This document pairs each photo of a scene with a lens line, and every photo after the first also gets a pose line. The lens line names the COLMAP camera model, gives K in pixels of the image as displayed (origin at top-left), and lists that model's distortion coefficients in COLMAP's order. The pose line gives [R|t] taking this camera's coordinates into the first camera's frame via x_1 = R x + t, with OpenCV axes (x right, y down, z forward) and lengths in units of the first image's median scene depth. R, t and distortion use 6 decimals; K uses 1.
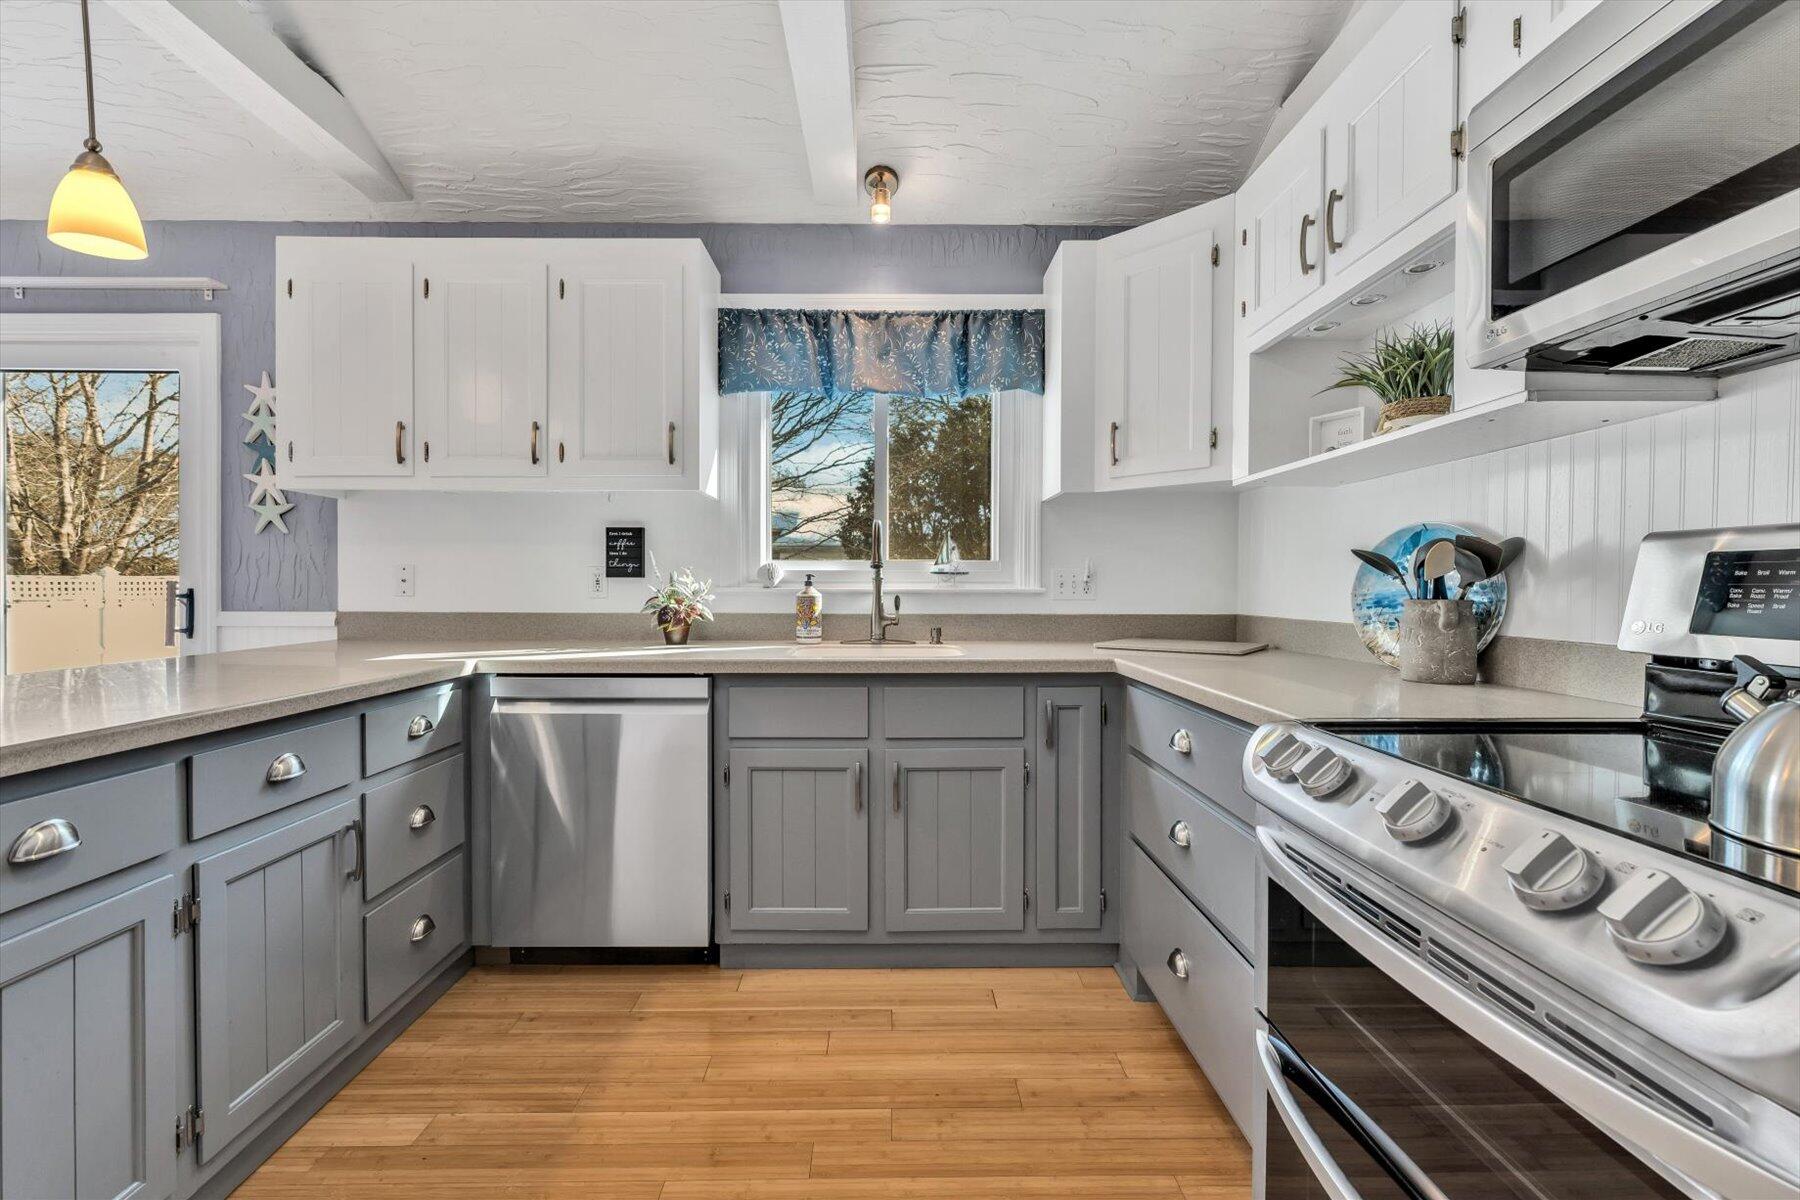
lens RADIAL K [[765.1, 0, 907.3], [0, 765.1, 591.1], [0, 0, 1]] dist [-0.004578, 0.000107]
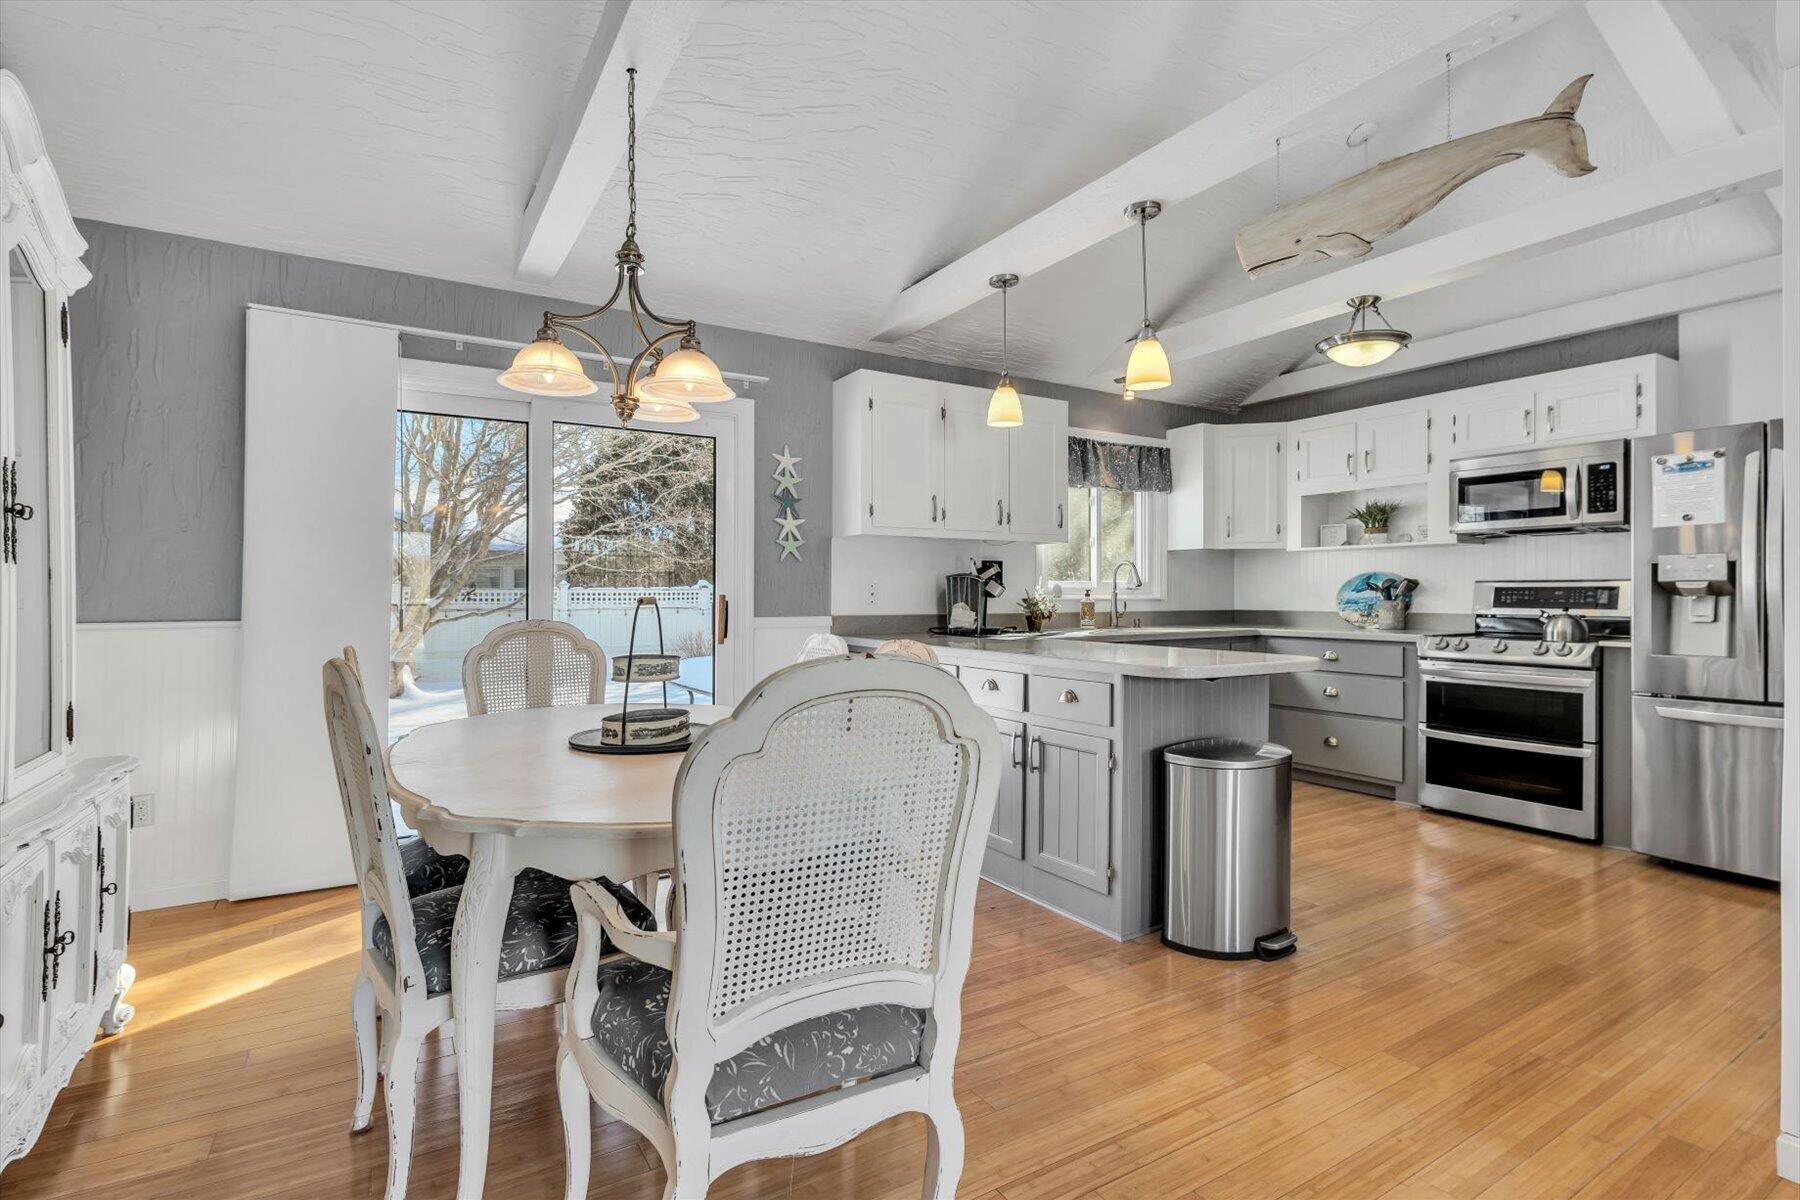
lens RADIAL K [[868.1, 0, 889.3], [0, 868.1, 595.5], [0, 0, 1]] dist [0.002872, 0.000102]
pose [[0.856567, -0.002908, 0.516028, -1.528418], [0.008260, 0.999933, -0.008075, 0.003031], [-0.515970, 0.011179, 0.856534, -0.468426]]
